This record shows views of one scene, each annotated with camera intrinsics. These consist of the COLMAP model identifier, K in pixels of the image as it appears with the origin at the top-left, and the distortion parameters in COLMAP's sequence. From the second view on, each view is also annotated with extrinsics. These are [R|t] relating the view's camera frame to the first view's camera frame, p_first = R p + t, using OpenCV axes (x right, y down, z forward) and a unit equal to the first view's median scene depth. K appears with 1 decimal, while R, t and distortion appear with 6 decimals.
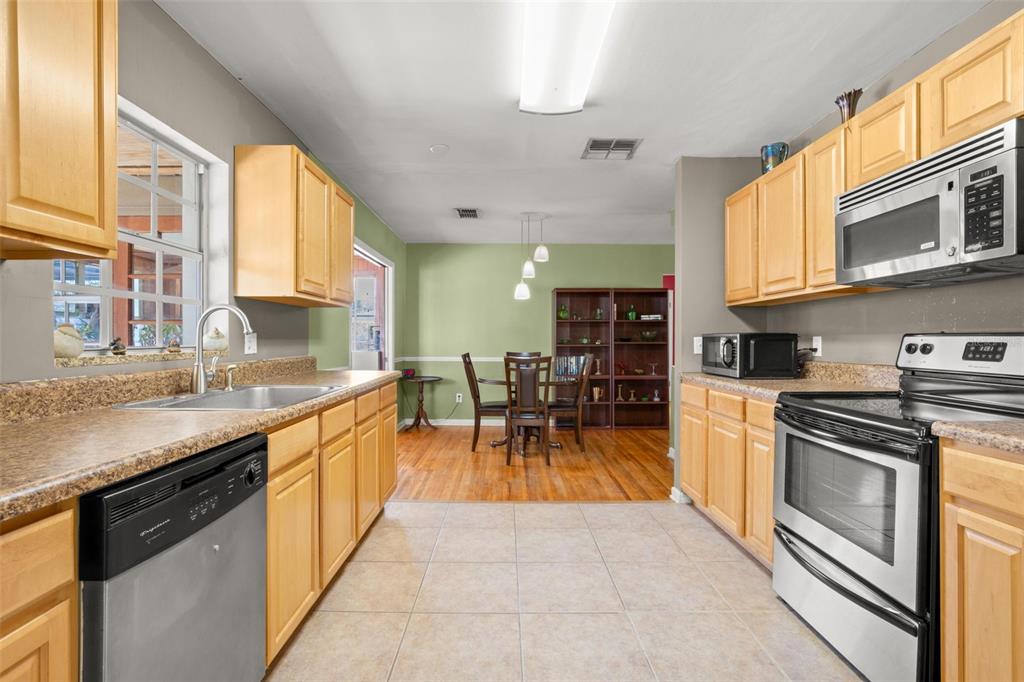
lens RADIAL K [[533.3, 0, 511.3], [0, 533.3, 355.0], [0, 0, 1]] dist [-0.005011, -0.001070]
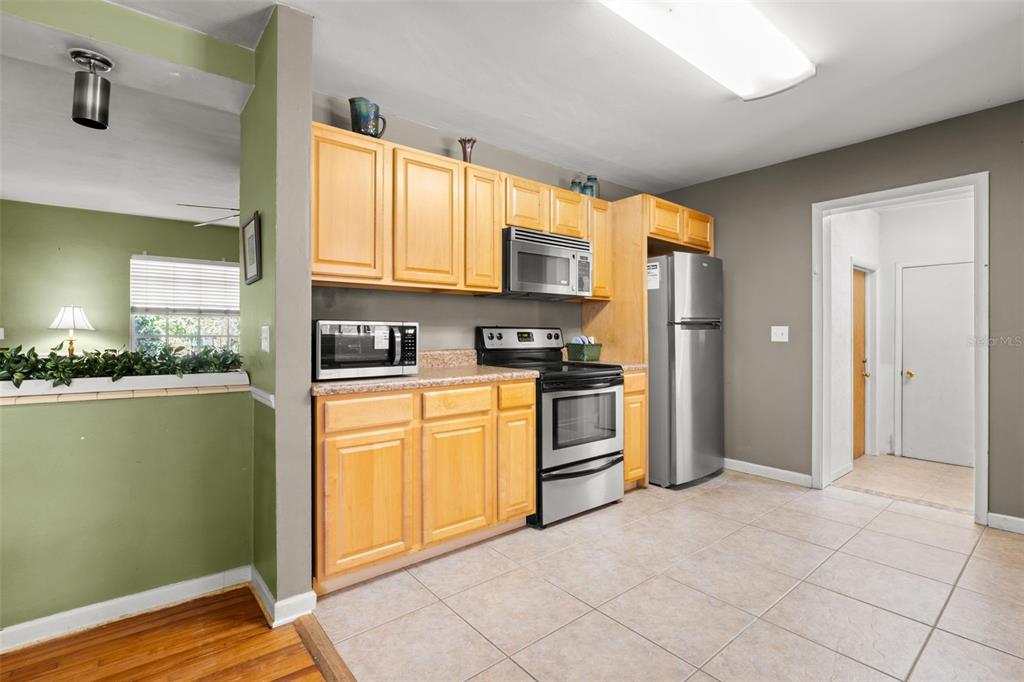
lens RADIAL K [[476.3, 0, 511.2], [0, 476.3, 332.8], [0, 0, 1]] dist [-0.003625, -0.000533]
pose [[-0.641467, -0.004133, 0.767140, -0.360342], [0.017221, 0.999656, 0.019786, -0.049814], [-0.766957, 0.025903, -0.641175, 1.923299]]
